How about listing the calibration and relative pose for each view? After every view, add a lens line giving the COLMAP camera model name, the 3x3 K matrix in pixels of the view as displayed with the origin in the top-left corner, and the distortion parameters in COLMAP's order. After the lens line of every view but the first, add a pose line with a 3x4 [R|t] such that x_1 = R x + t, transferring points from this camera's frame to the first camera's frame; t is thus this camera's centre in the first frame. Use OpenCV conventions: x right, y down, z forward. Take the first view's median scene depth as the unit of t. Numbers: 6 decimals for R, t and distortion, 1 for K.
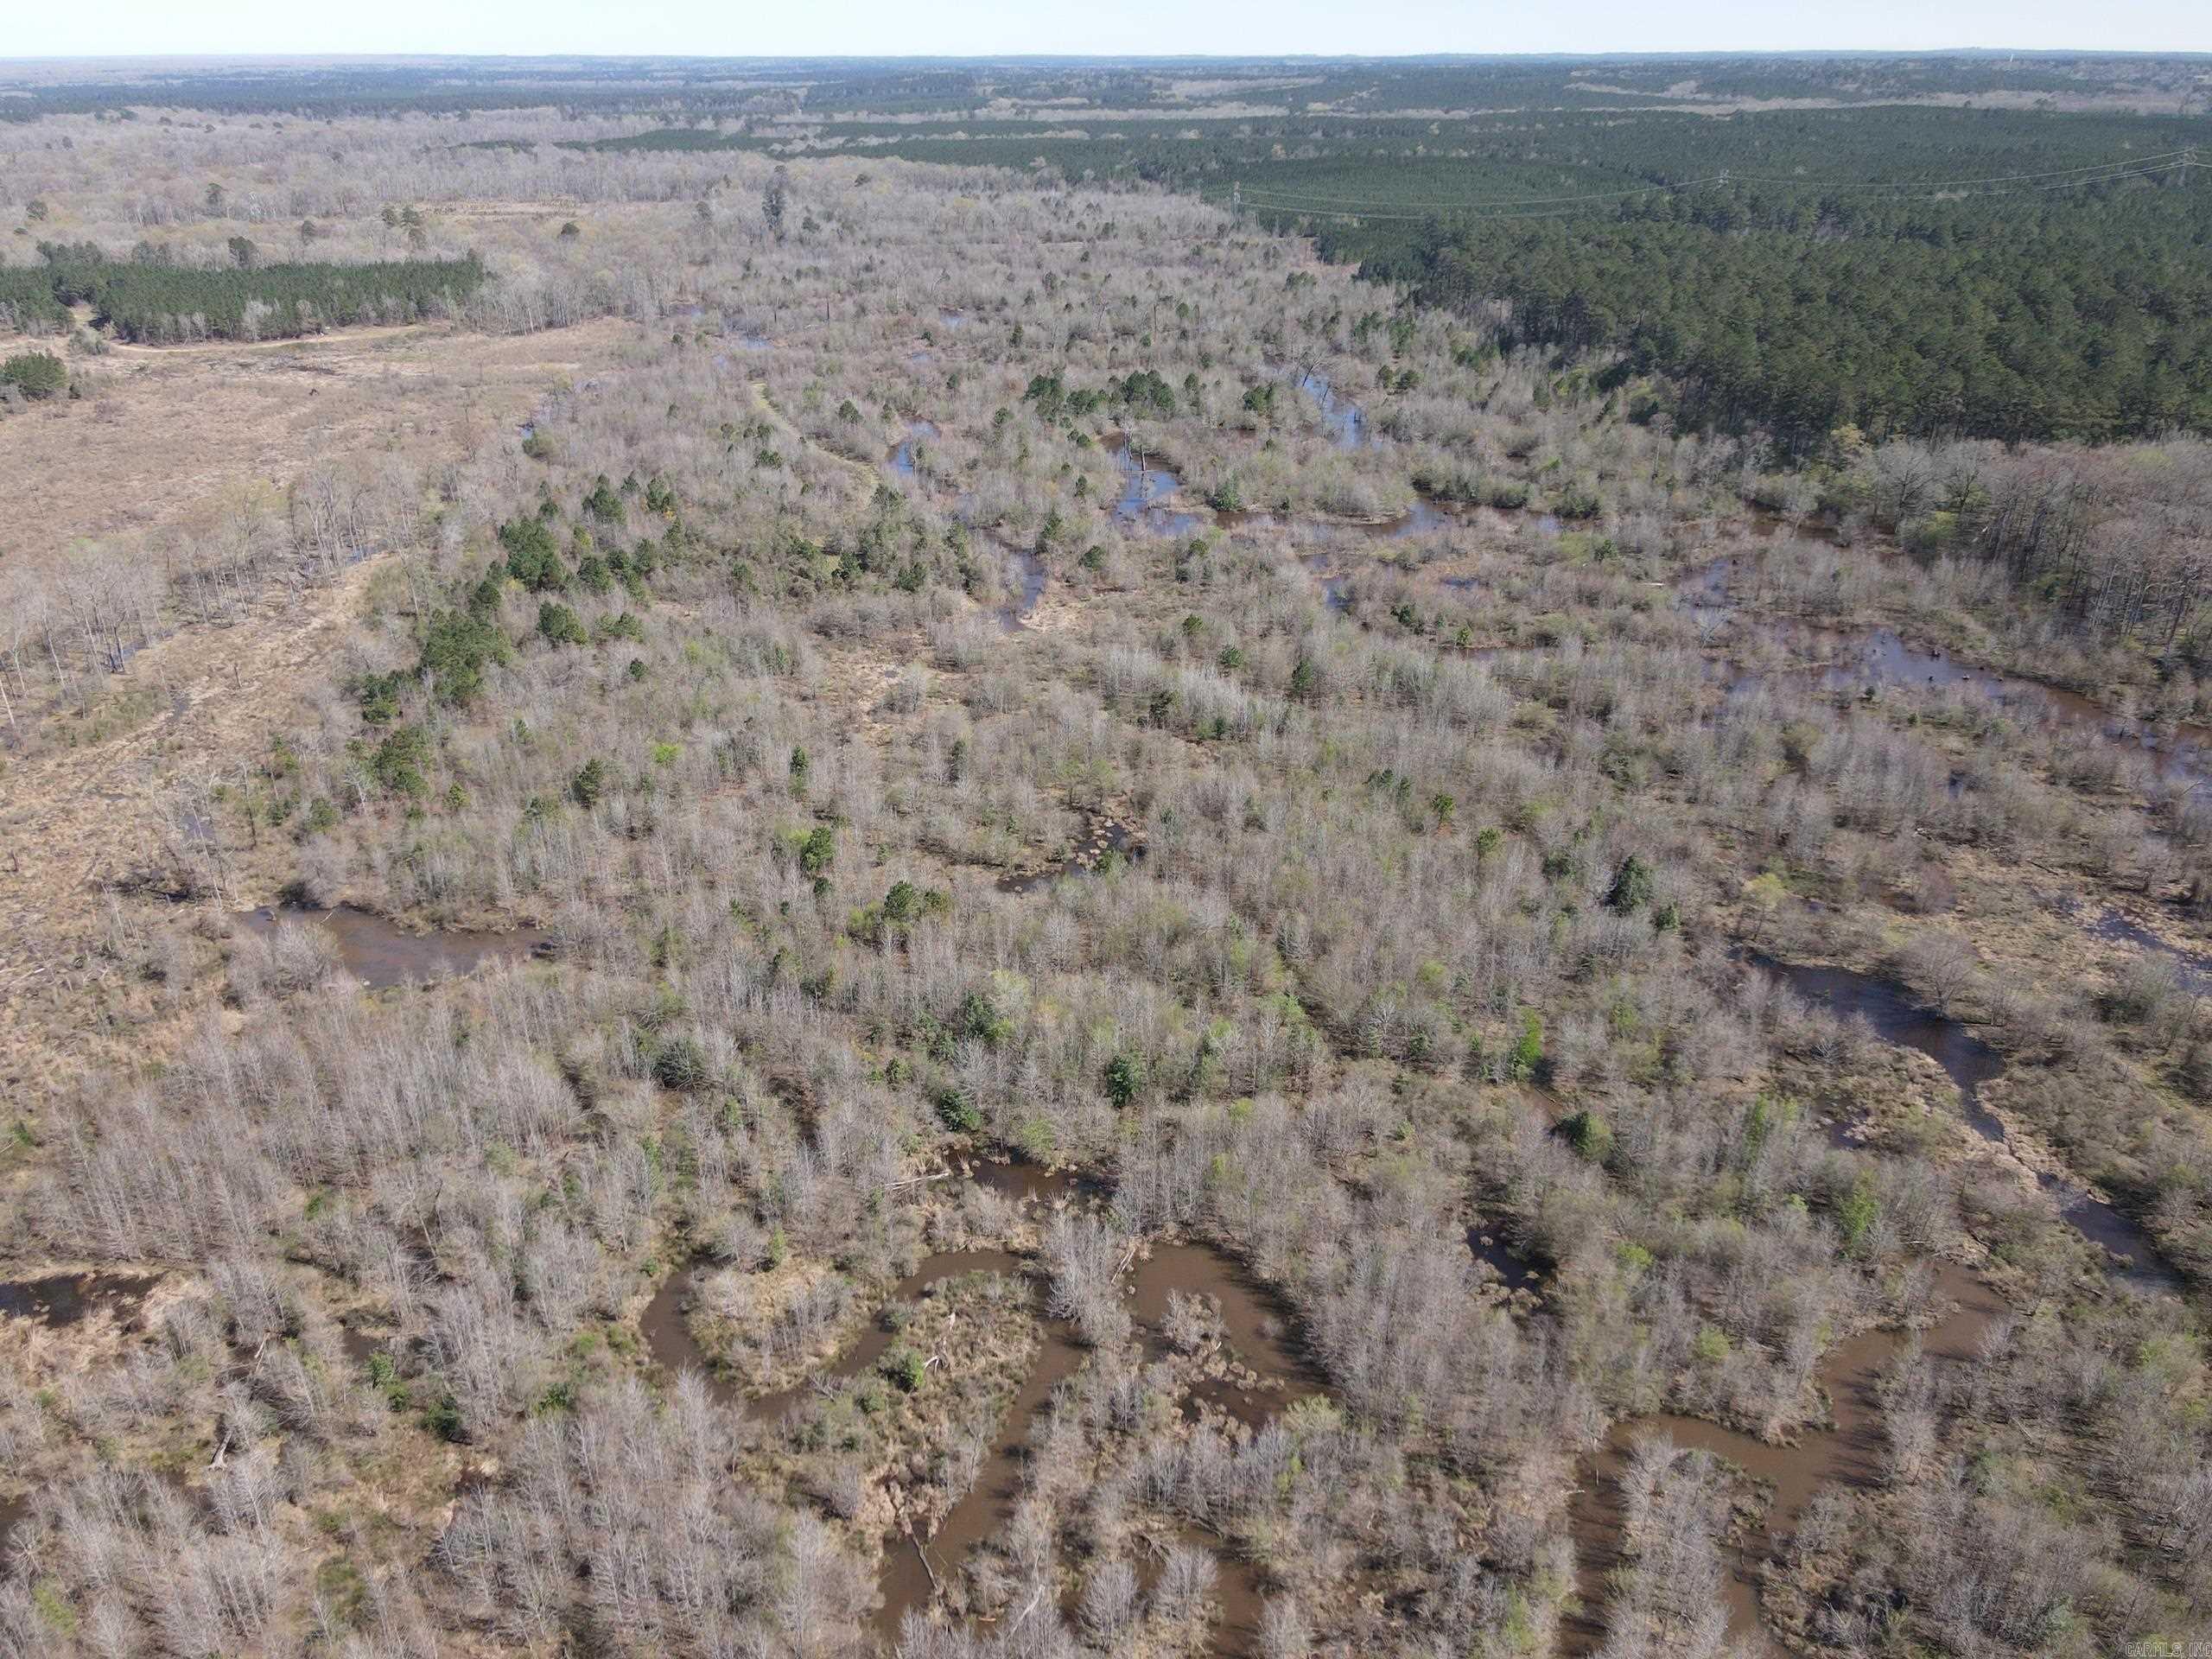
lens RADIAL K [[1612.9, 0, 1104.3], [0, 1612.9, 830.8], [0, 0, 1]] dist [0.005763, 0.029365]
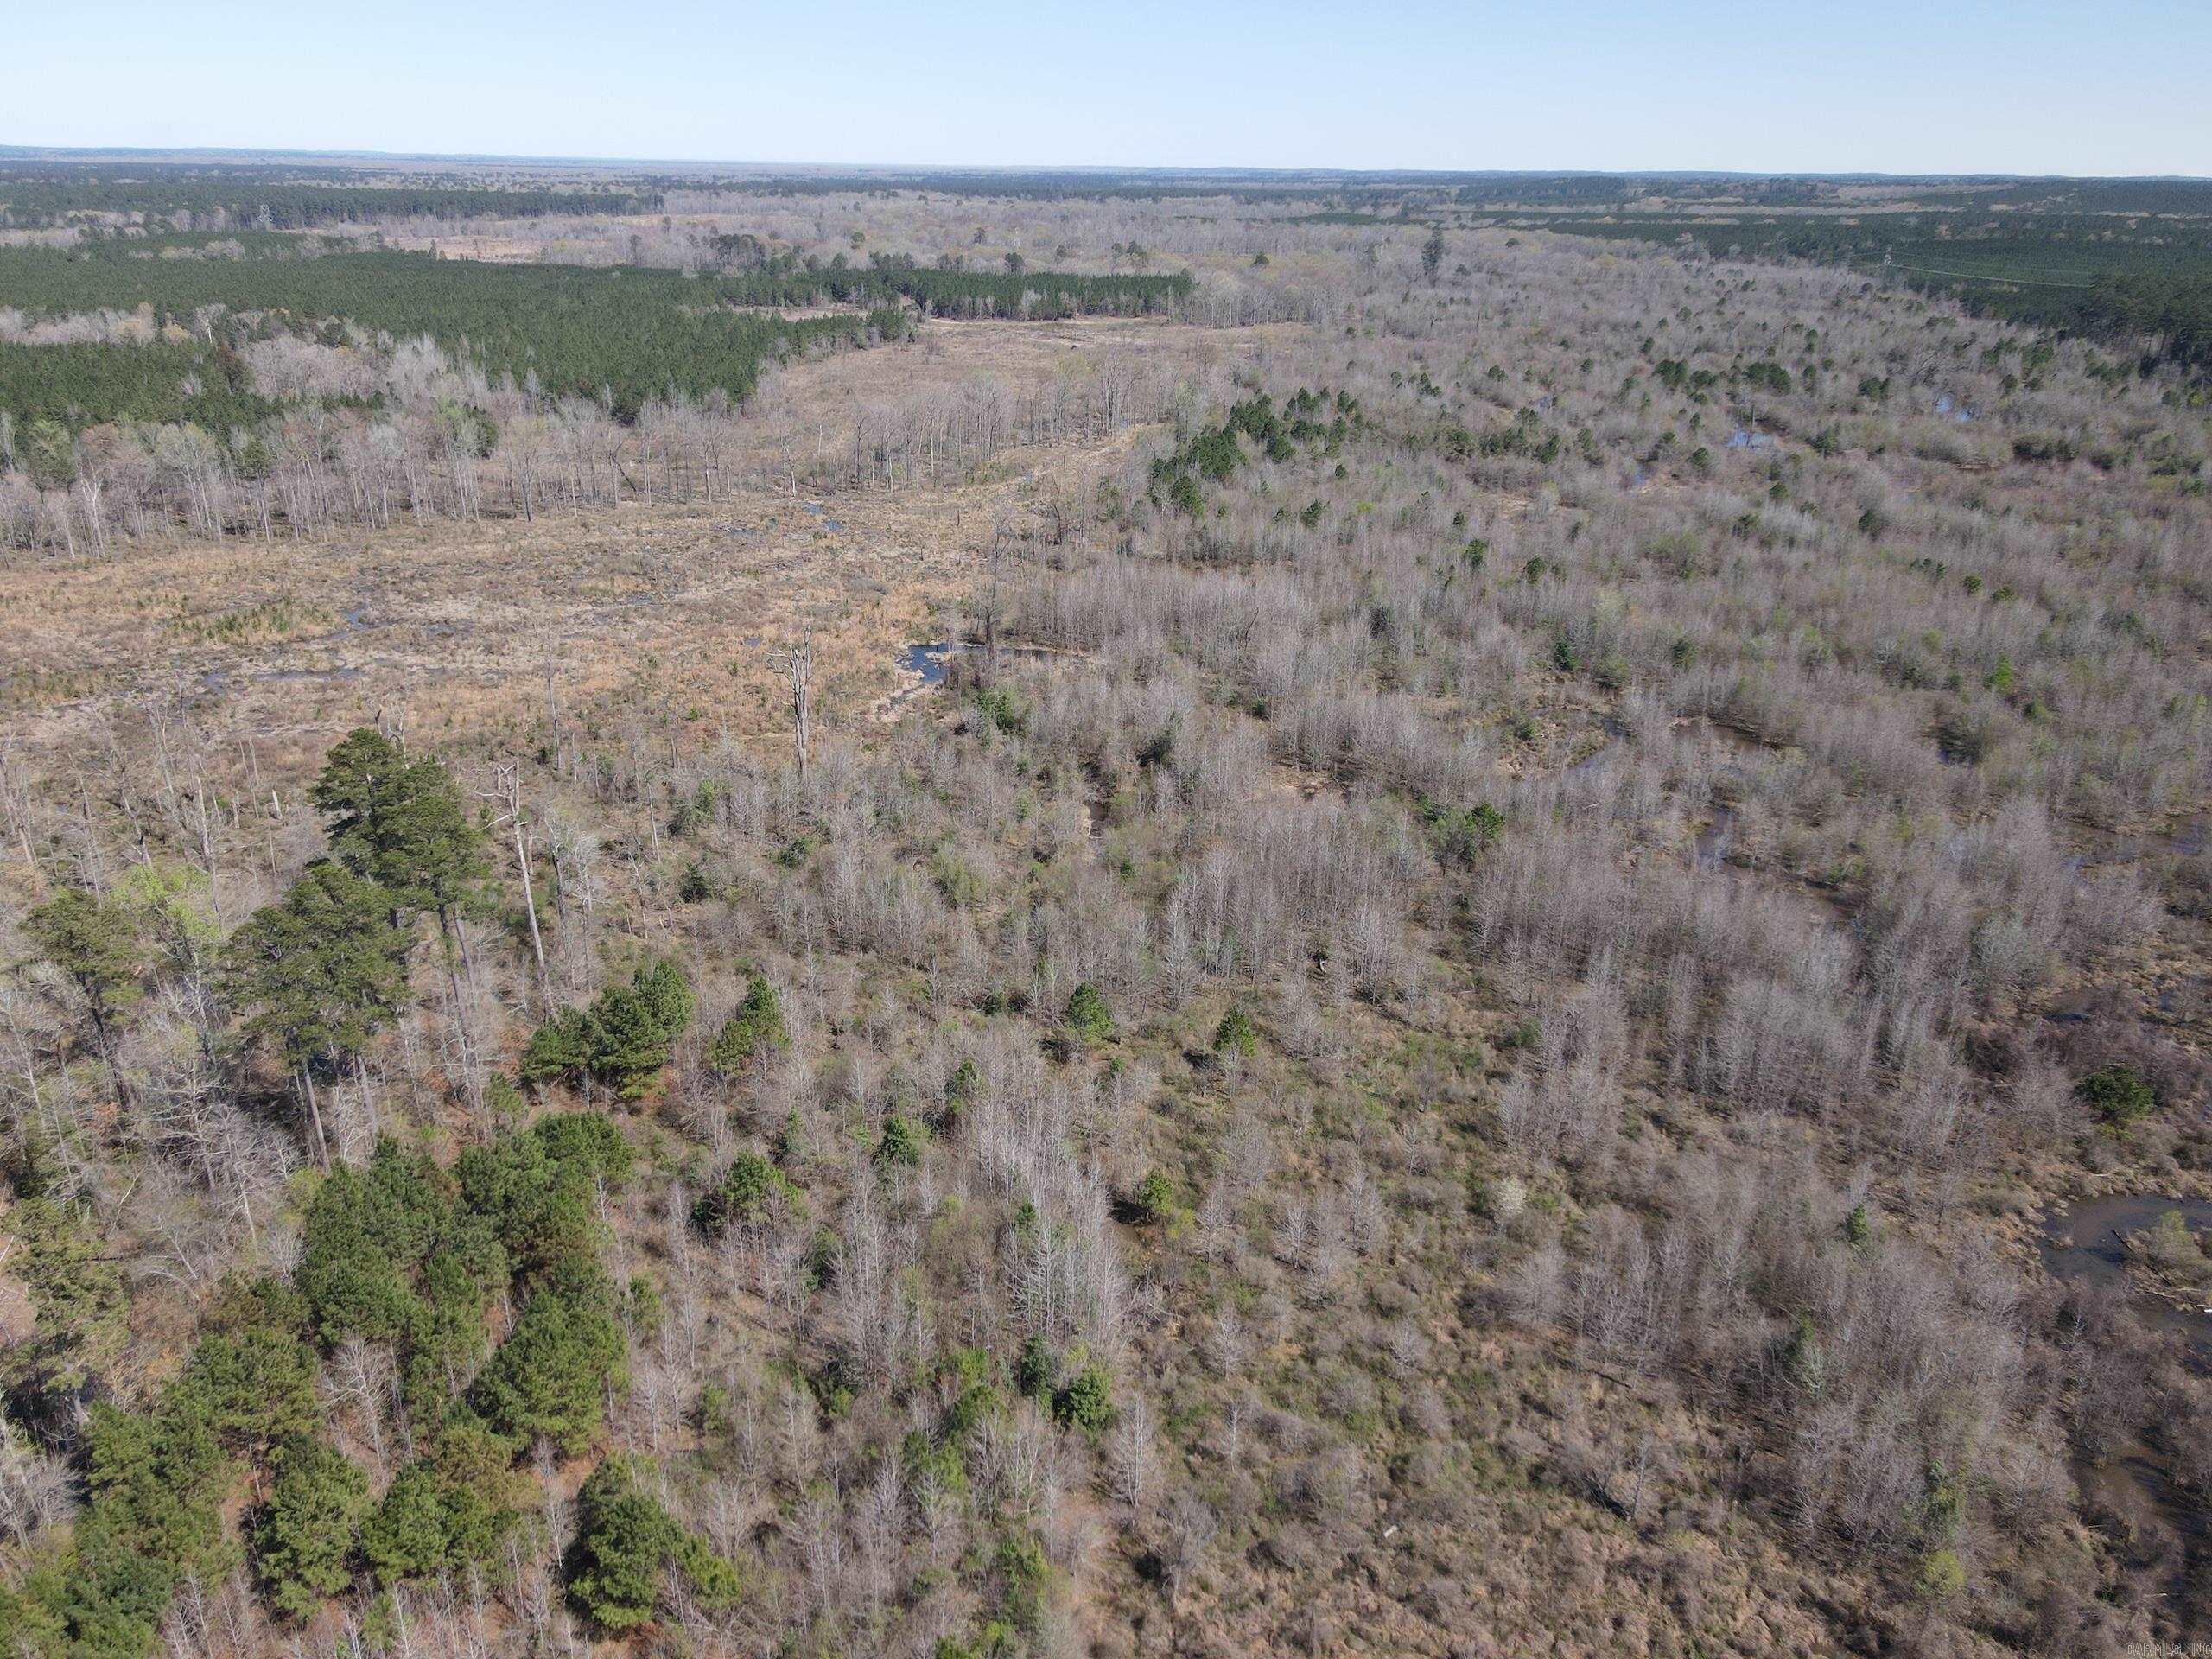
lens RADIAL K [[1612.9, 0, 1104.3], [0, 1612.9, 830.8], [0, 0, 1]] dist [0.005763, 0.029365]
pose [[0.935008, 0.150233, -0.321232, 0.004417], [-0.169352, 0.985028, -0.032257, 0.130960], [0.311576, 0.084562, 0.946451, -0.157667]]
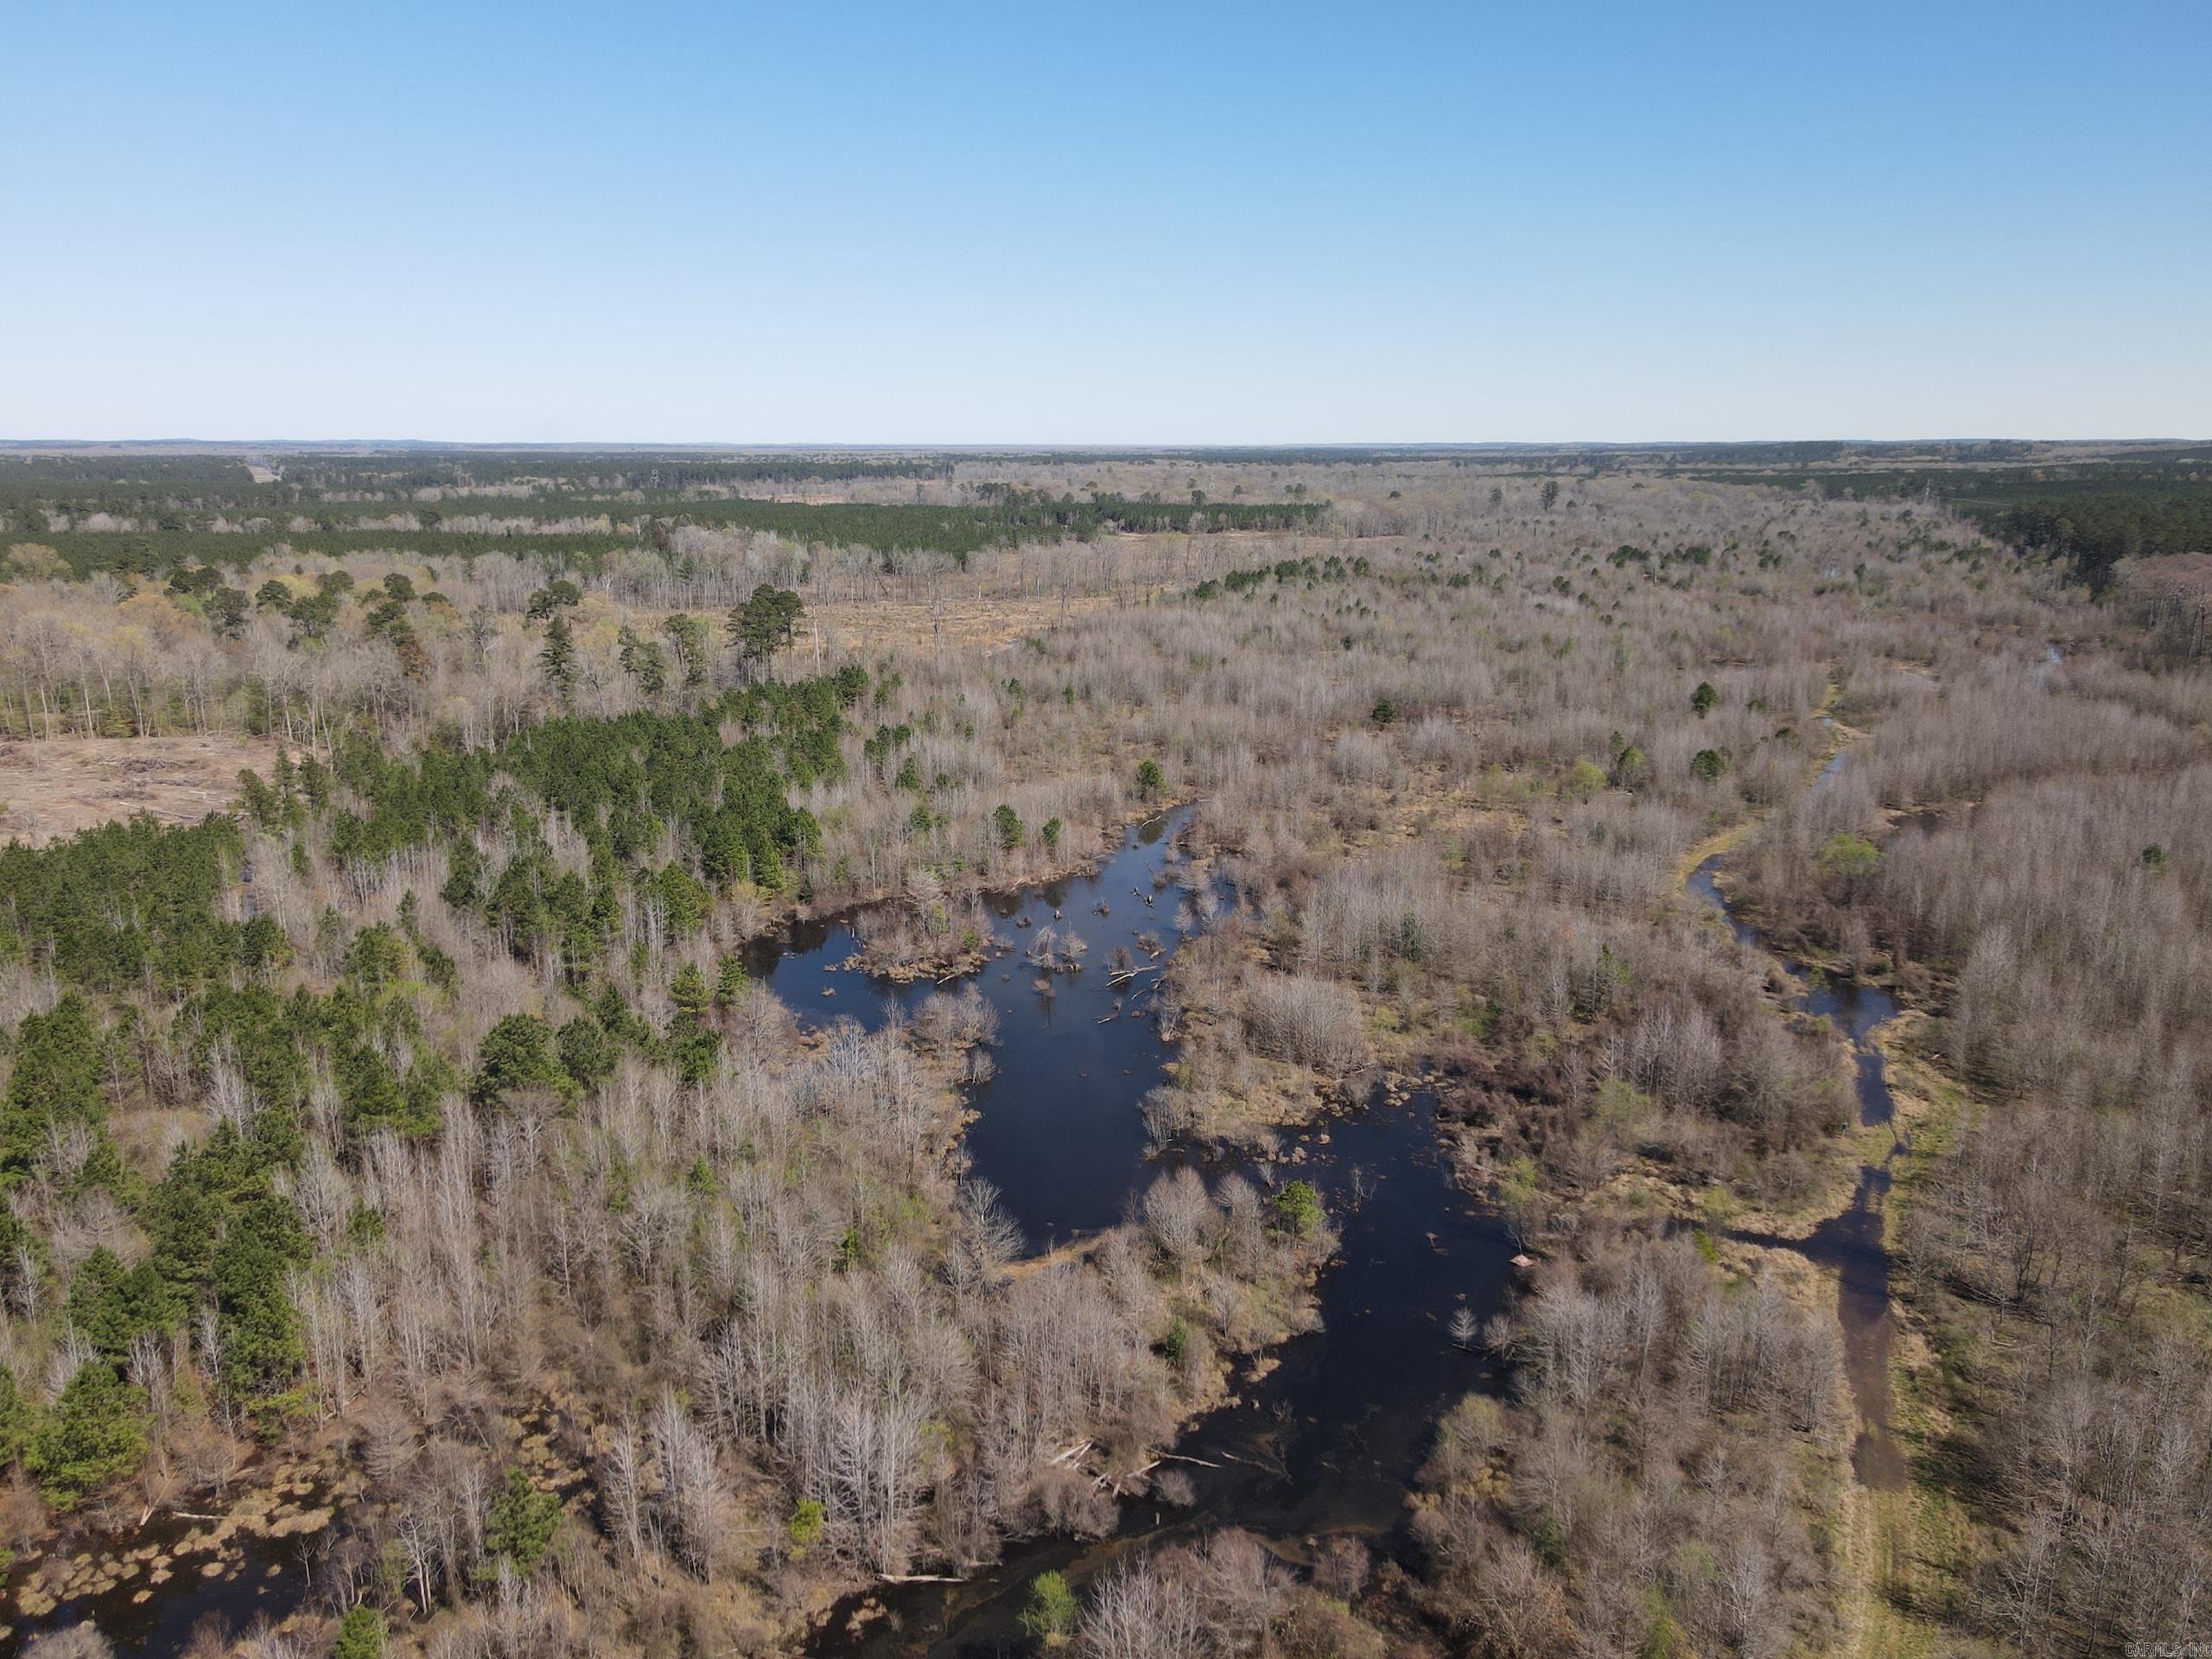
lens RADIAL K [[1612.9, 0, 1104.3], [0, 1612.9, 830.8], [0, 0, 1]] dist [0.005763, 0.029365]
pose [[0.863940, 0.121204, -0.488791, 0.278174], [-0.221695, 0.963030, -0.153047, 0.294130], [0.452171, 0.240587, 0.858871, -0.447423]]
